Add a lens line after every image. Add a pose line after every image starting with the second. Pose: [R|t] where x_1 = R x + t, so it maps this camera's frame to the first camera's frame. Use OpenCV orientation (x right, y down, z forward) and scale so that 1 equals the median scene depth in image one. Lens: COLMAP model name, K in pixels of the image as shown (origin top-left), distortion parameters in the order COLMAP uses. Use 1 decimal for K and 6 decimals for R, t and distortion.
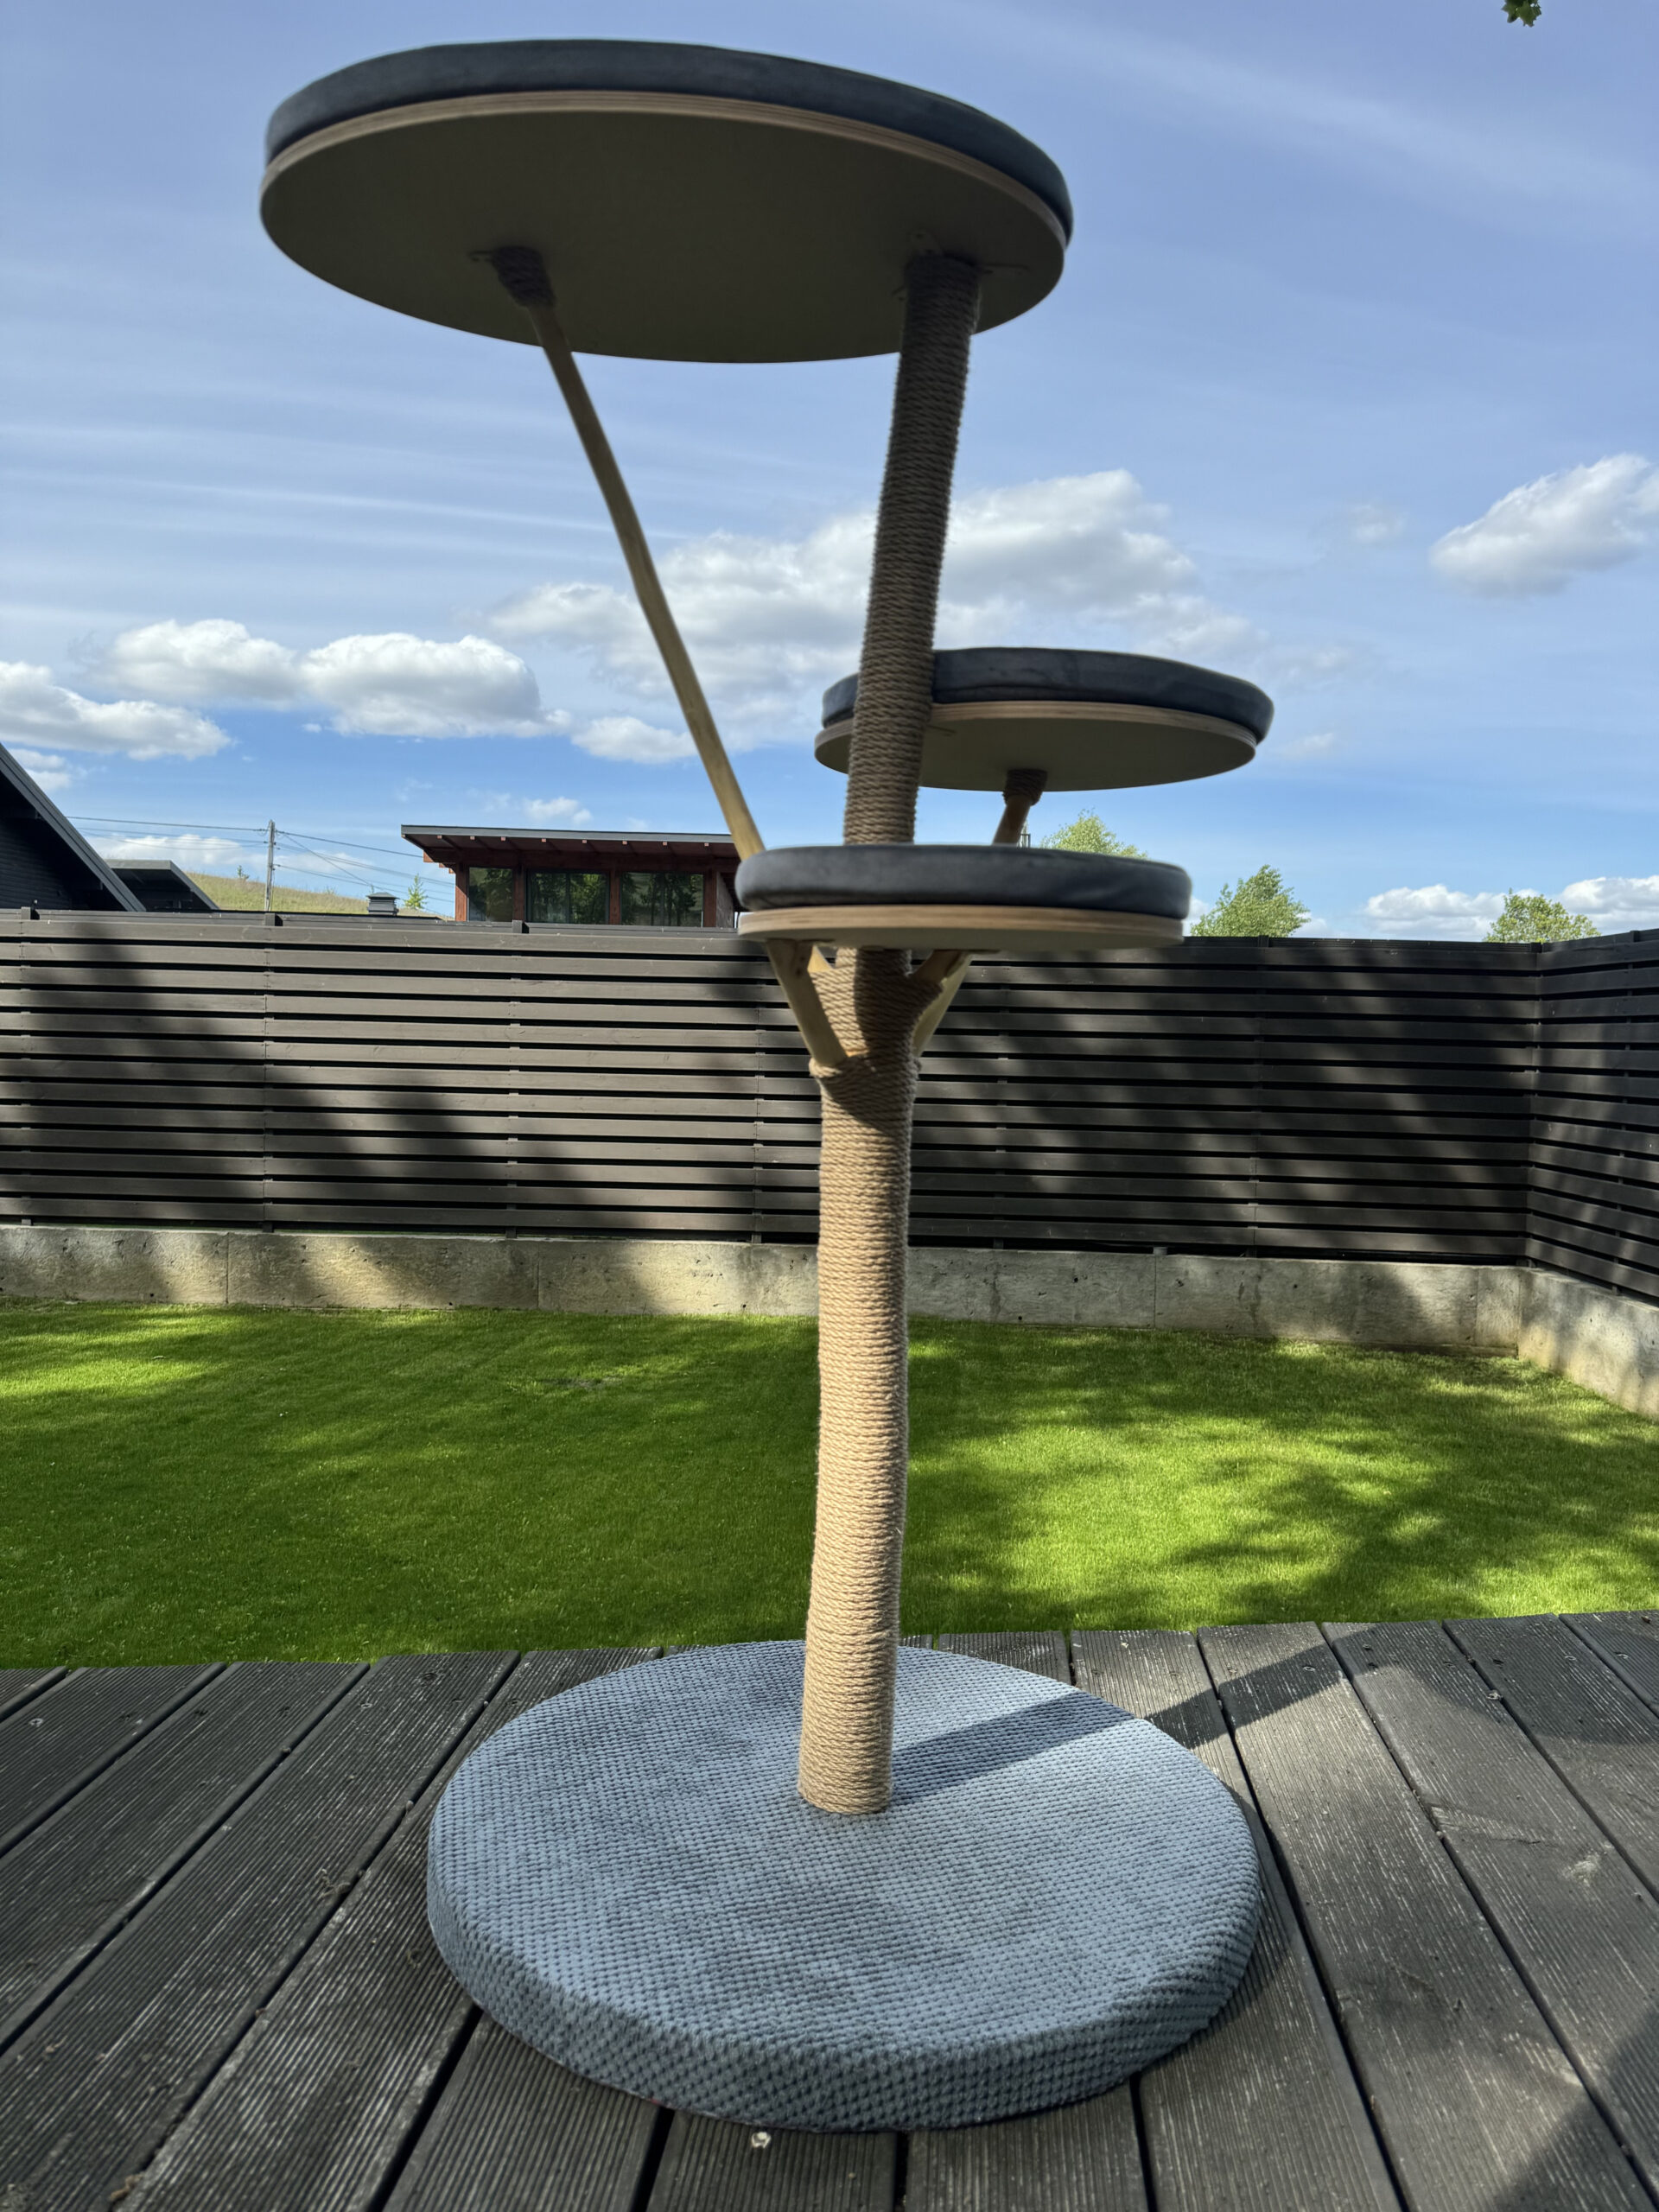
lens RADIAL K [[1576.3, 0, 825.9], [0, 1576.3, 1123.3], [0, 0, 1]] dist [0.017838, -0.022482]
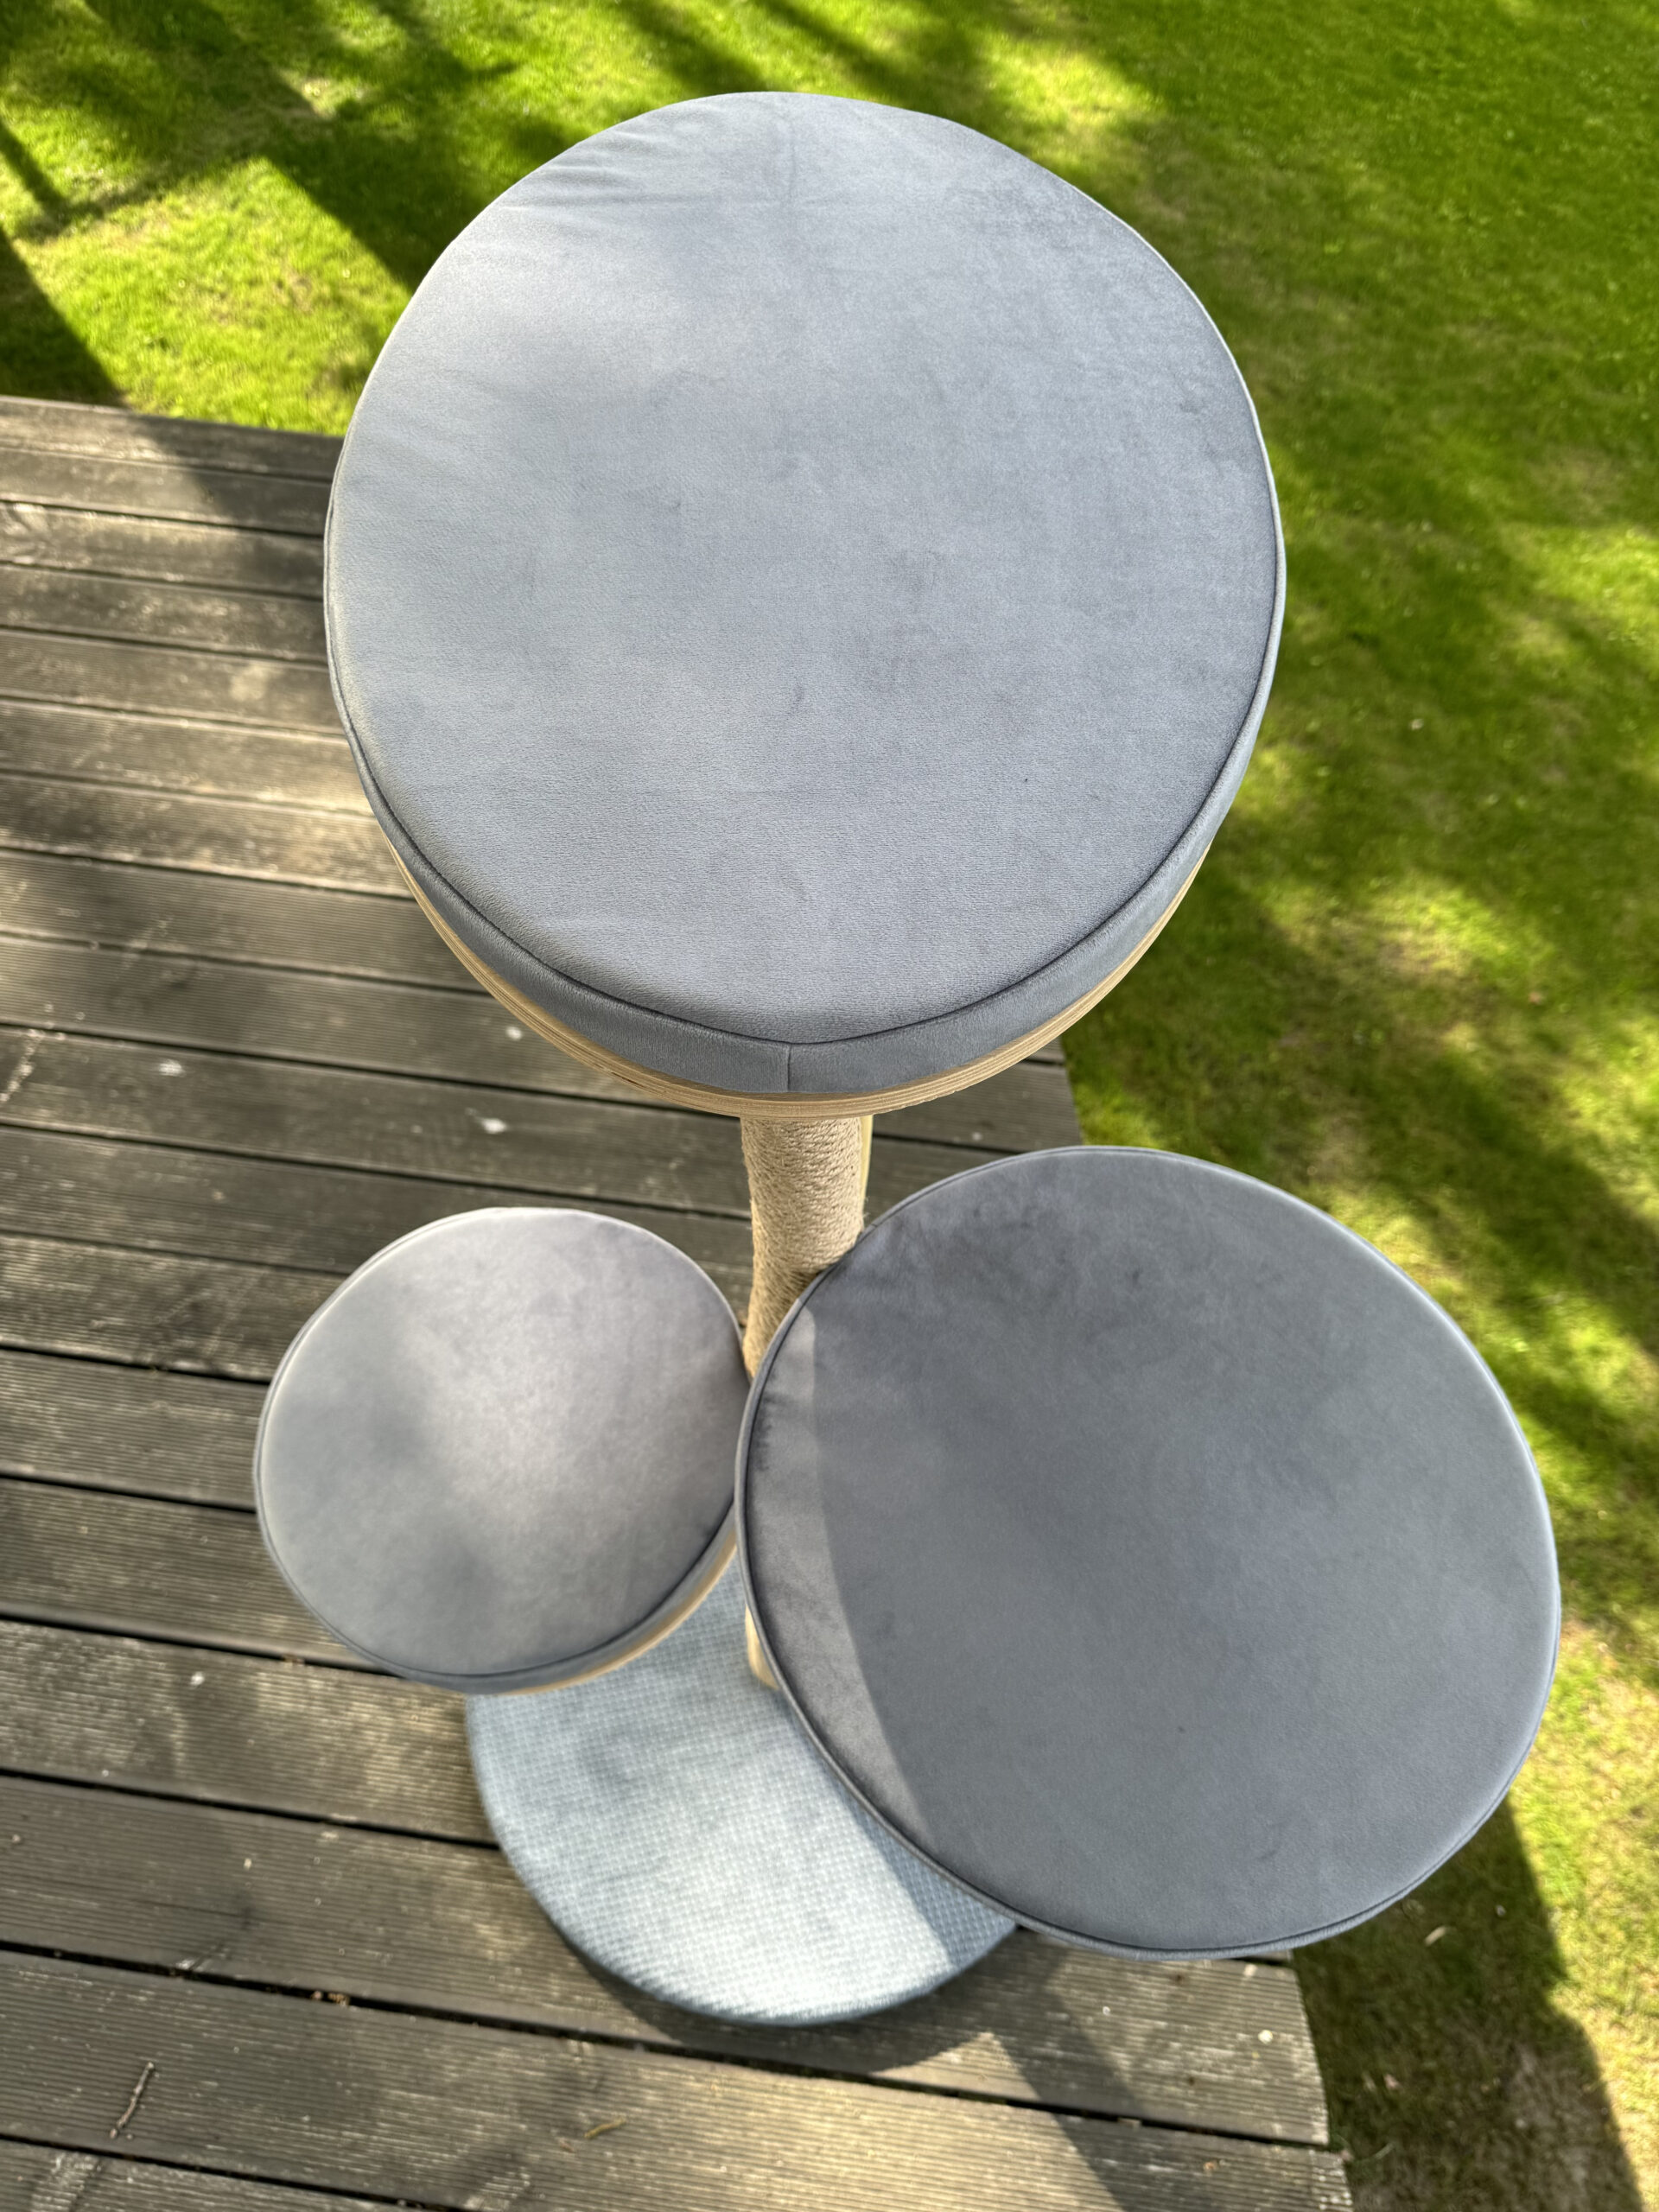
lens RADIAL K [[1576.3, 0, 812.9], [0, 1576.3, 1122.7], [0, 0, 1]] dist [0.017838, -0.022482]
pose [[-0.035532, 0.824105, -0.565322, 0.308066], [-0.079737, 0.561537, 0.823600, -0.696279], [0.996182, 0.074341, 0.045760, 0.770934]]
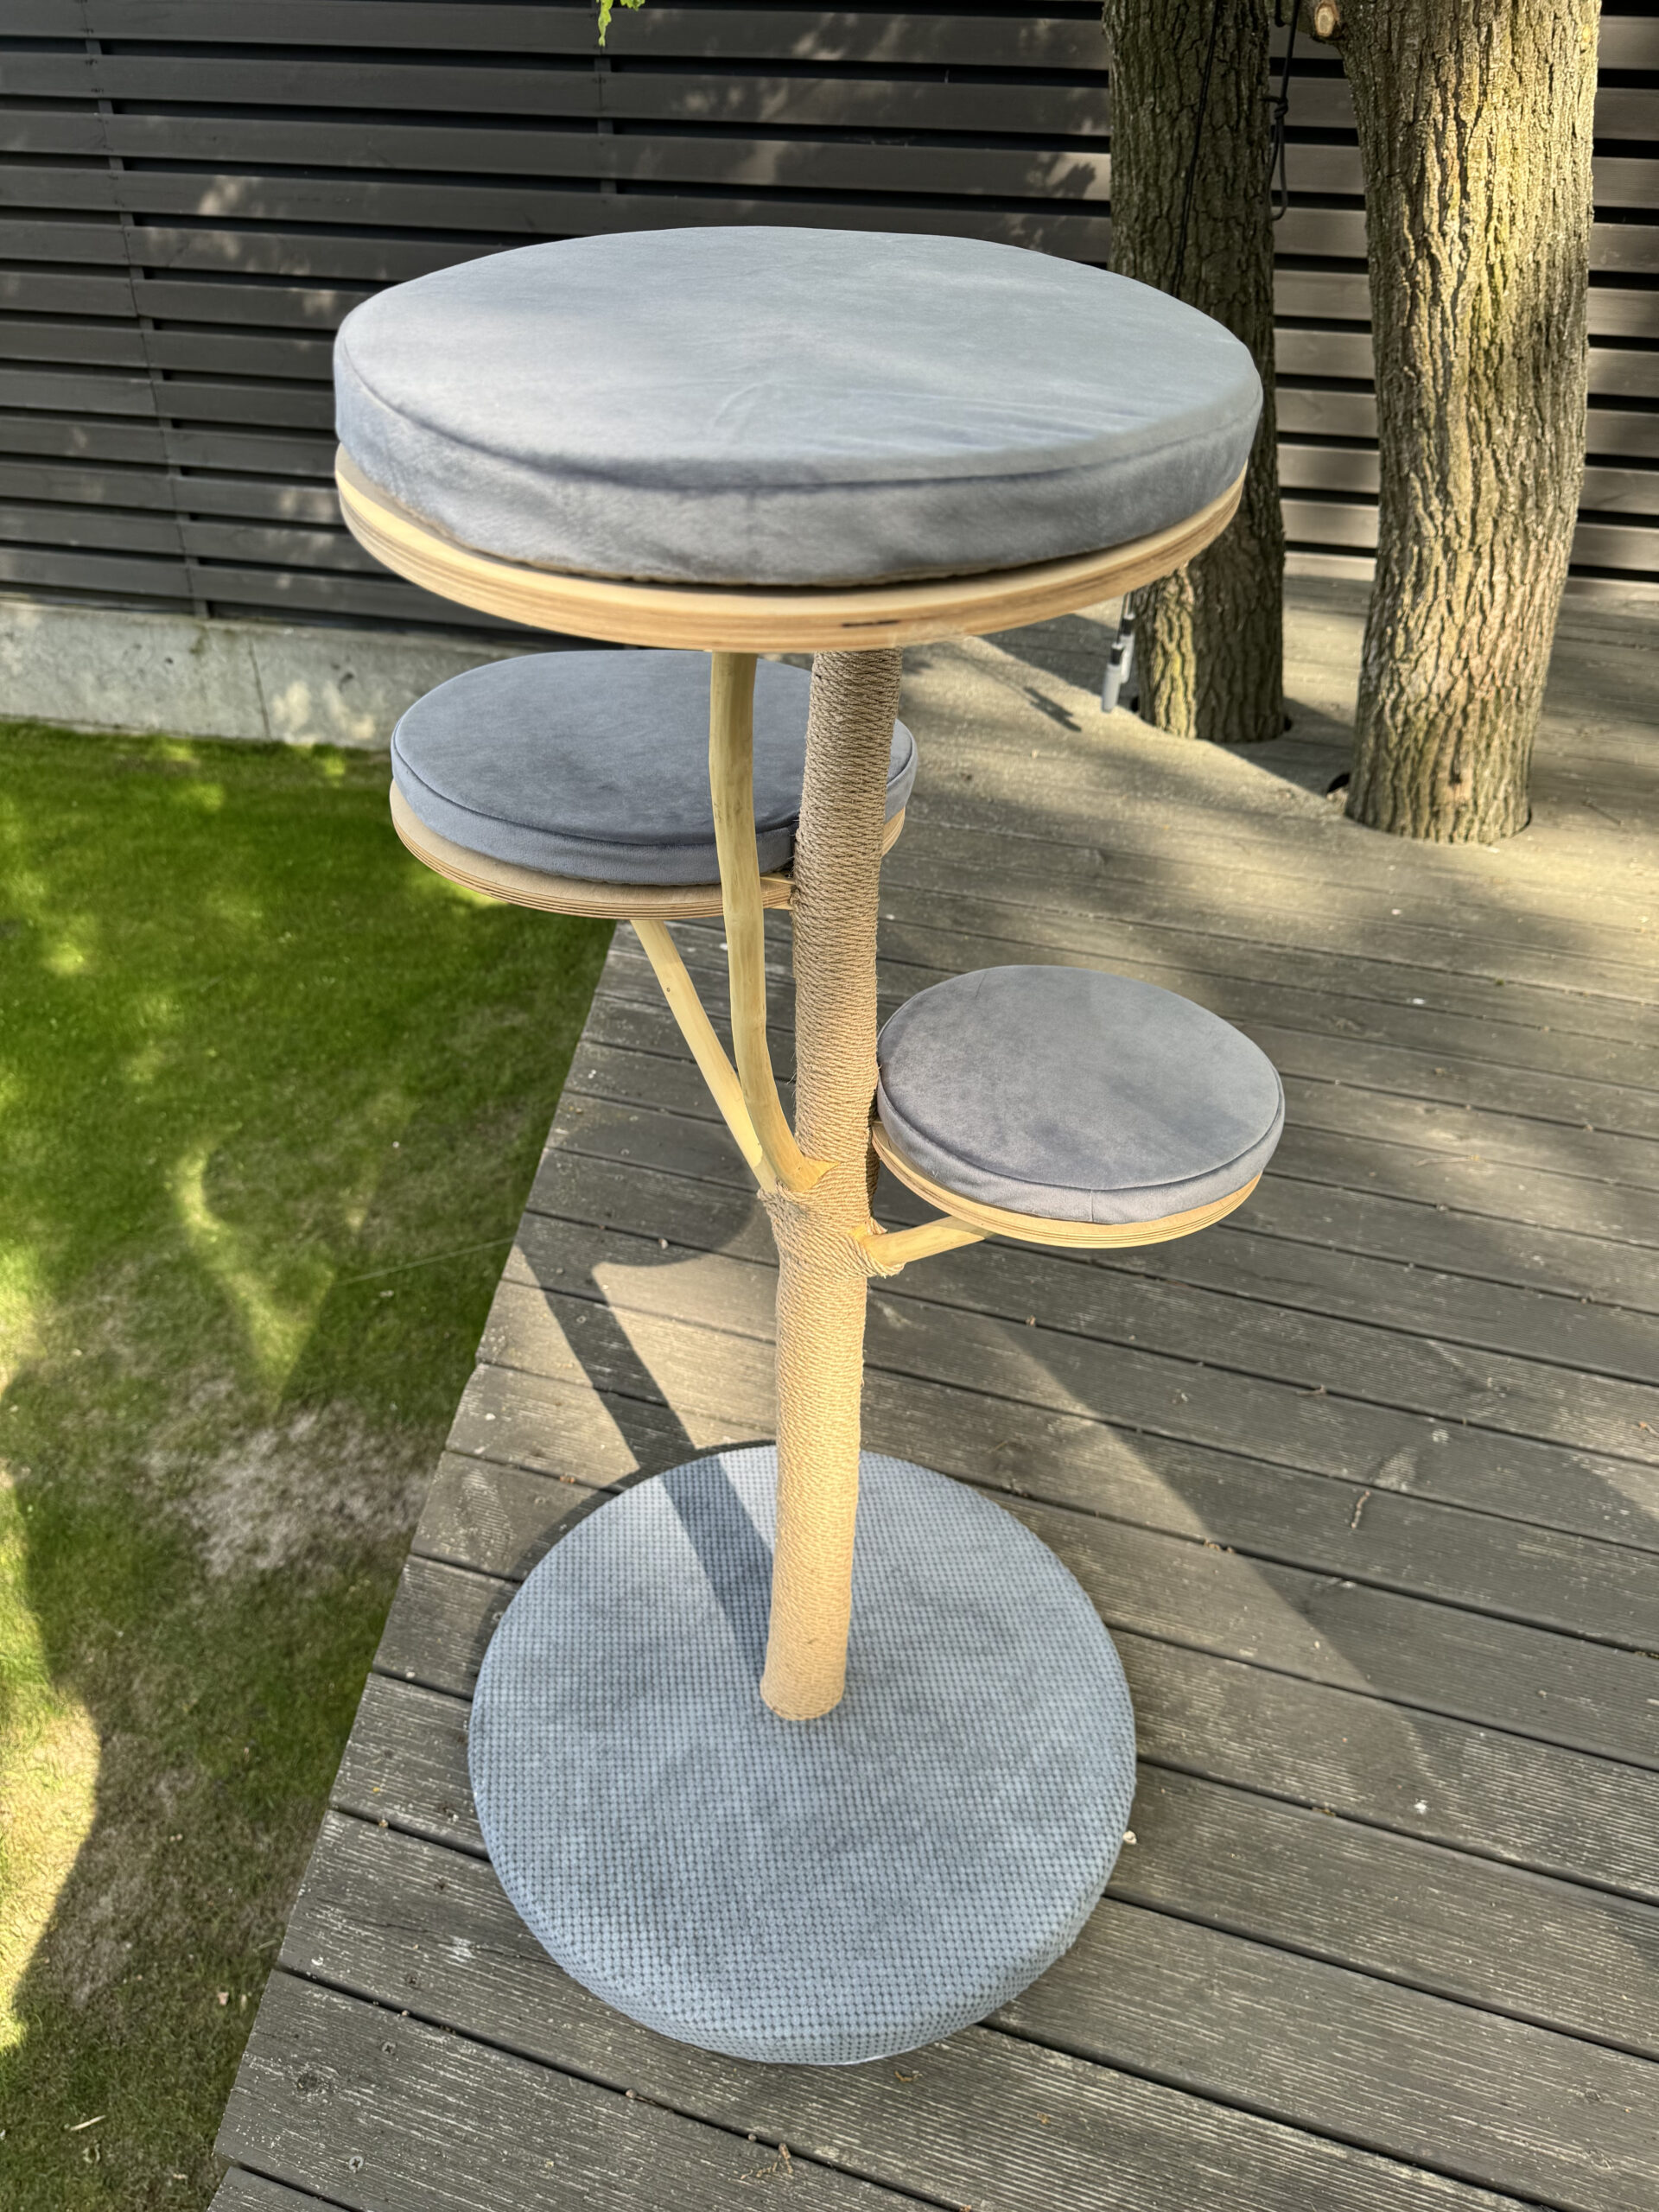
lens RADIAL K [[1576.3, 0, 833.2], [0, 1576.3, 1117.1], [0, 0, 1]] dist [0.017838, -0.022482]
pose [[0.198636, -0.585980, 0.785602, -0.565218], [0.030419, 0.804875, 0.592664, -0.539504], [-0.979601, -0.093827, 0.177703, 0.665163]]
